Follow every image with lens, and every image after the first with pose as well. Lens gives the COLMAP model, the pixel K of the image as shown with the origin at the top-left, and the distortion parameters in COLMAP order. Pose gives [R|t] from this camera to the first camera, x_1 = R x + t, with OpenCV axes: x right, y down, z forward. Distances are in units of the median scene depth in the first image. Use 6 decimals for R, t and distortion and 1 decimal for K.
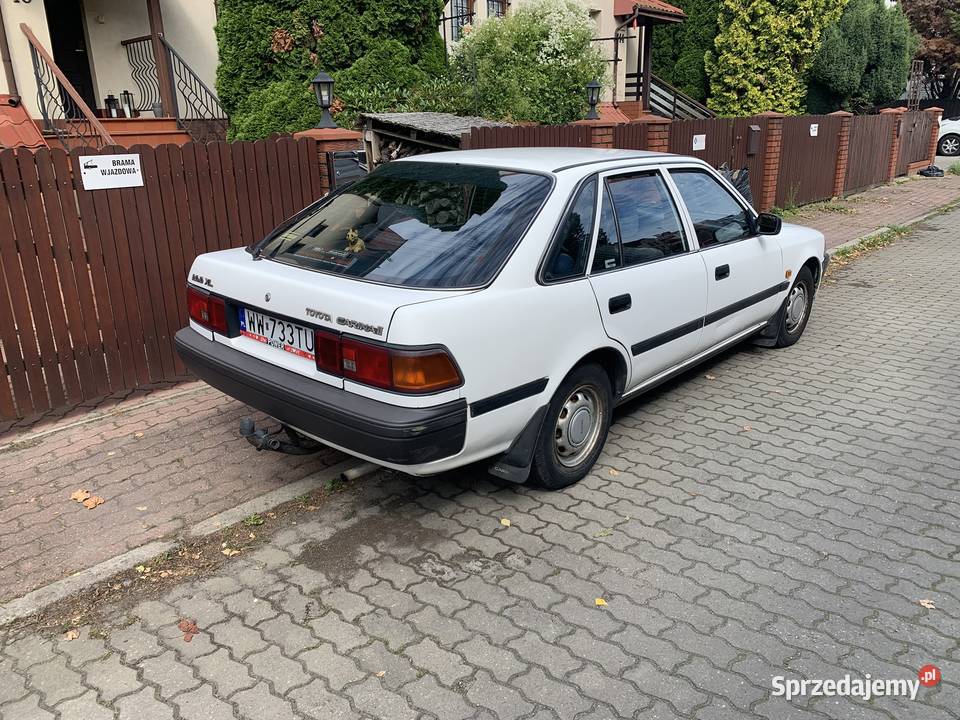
lens RADIAL K [[734.9, 0, 478.5], [0, 734.9, 355.8], [0, 0, 1]] dist [0.027781, -0.030982]
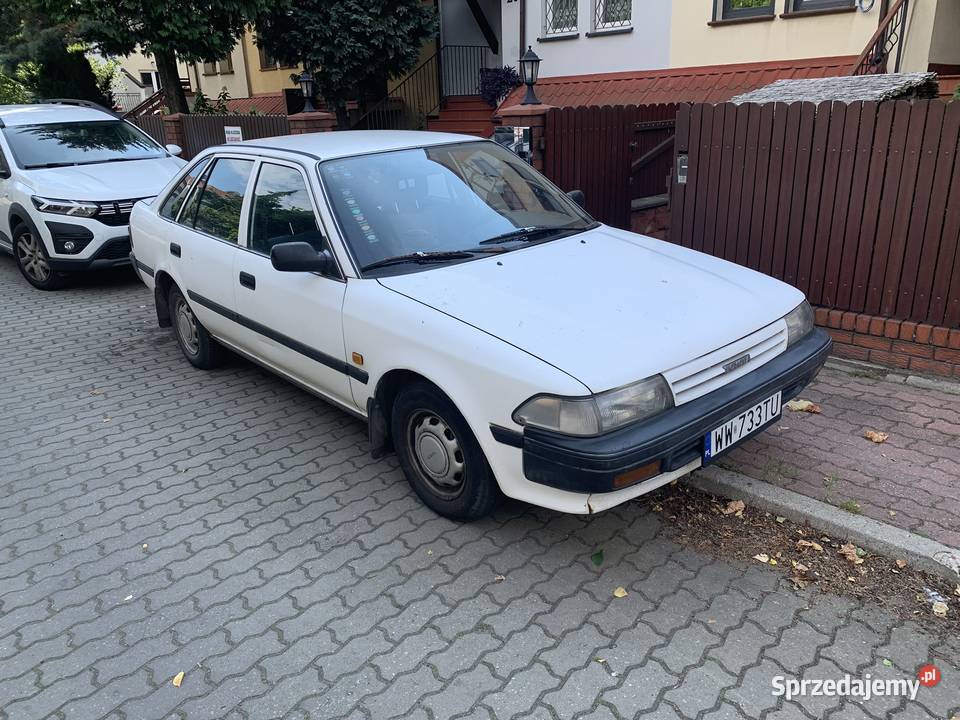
lens RADIAL K [[737.6, 0, 488.7], [0, 737.6, 362.8], [0, 0, 1]] dist [0.008333, -0.001740]
pose [[-0.057395, 0.355479, -0.932920, 1.172782], [-0.275043, 0.892669, 0.357063, -0.425419], [0.959717, 0.277086, 0.046538, 1.249042]]
